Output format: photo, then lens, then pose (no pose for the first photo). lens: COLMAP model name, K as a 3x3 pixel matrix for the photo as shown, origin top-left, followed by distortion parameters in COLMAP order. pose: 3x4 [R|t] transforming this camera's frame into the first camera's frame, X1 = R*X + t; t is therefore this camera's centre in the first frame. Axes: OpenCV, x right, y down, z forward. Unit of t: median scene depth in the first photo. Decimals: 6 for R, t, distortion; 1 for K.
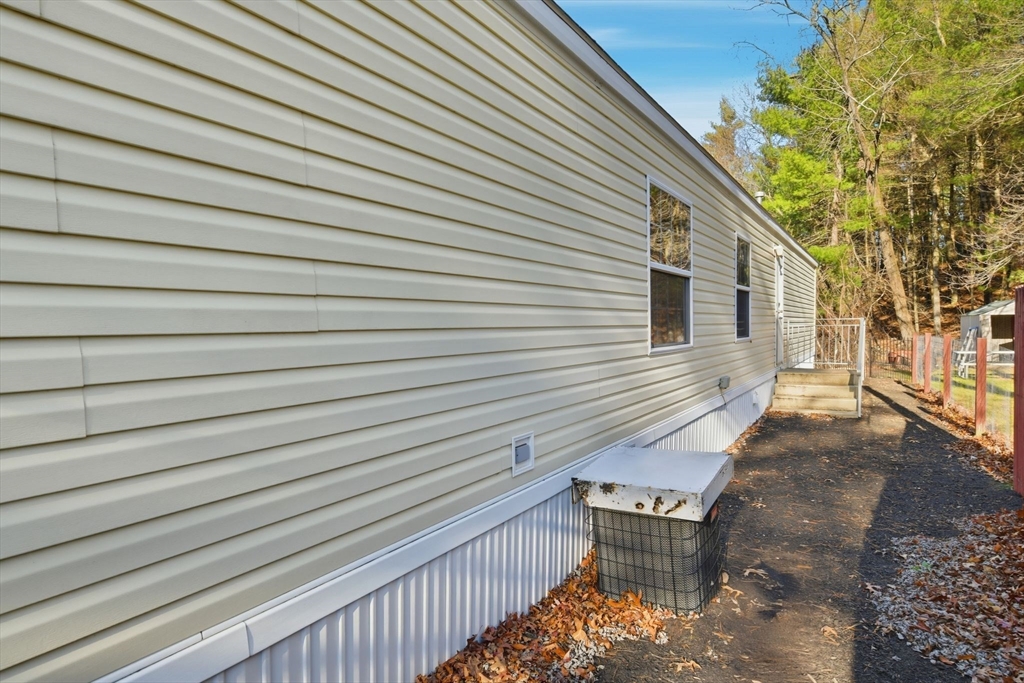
lens RADIAL K [[525.5, 0, 513.4], [0, 525.5, 344.2], [0, 0, 1]] dist [-0.000418, 0.003132]
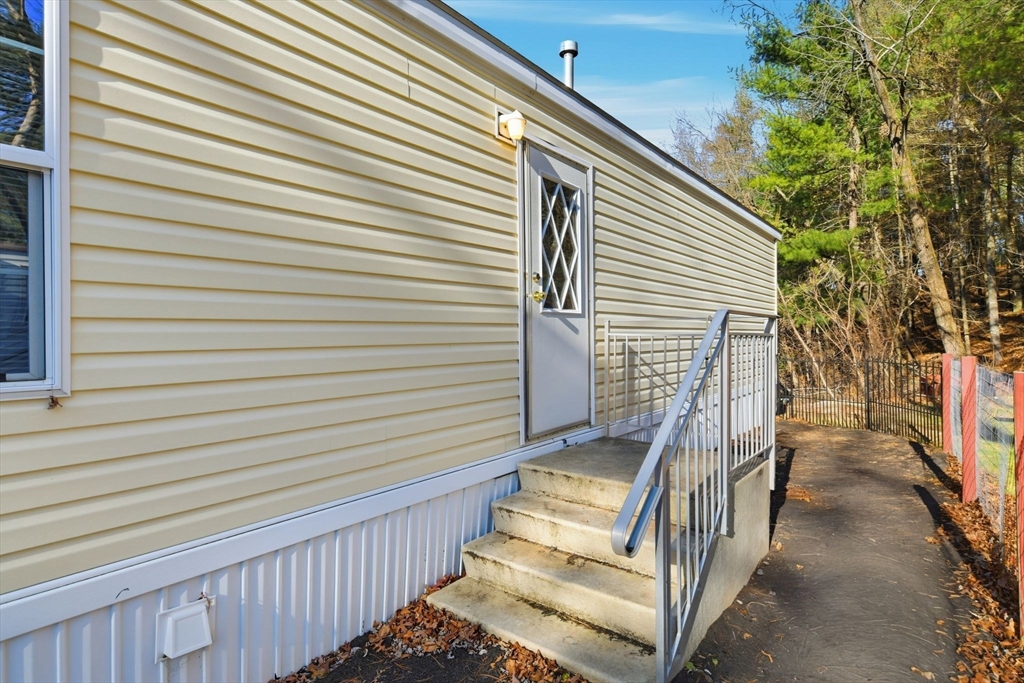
lens RADIAL K [[525.5, 0, 509.9], [0, 525.5, 333.1], [0, 0, 1]] dist [-0.000418, 0.003132]
pose [[0.997635, 0.004212, -0.068605, 0.158583], [-0.007068, 0.999116, -0.041444, -0.006022], [0.068369, 0.041831, 0.996783, 0.193219]]
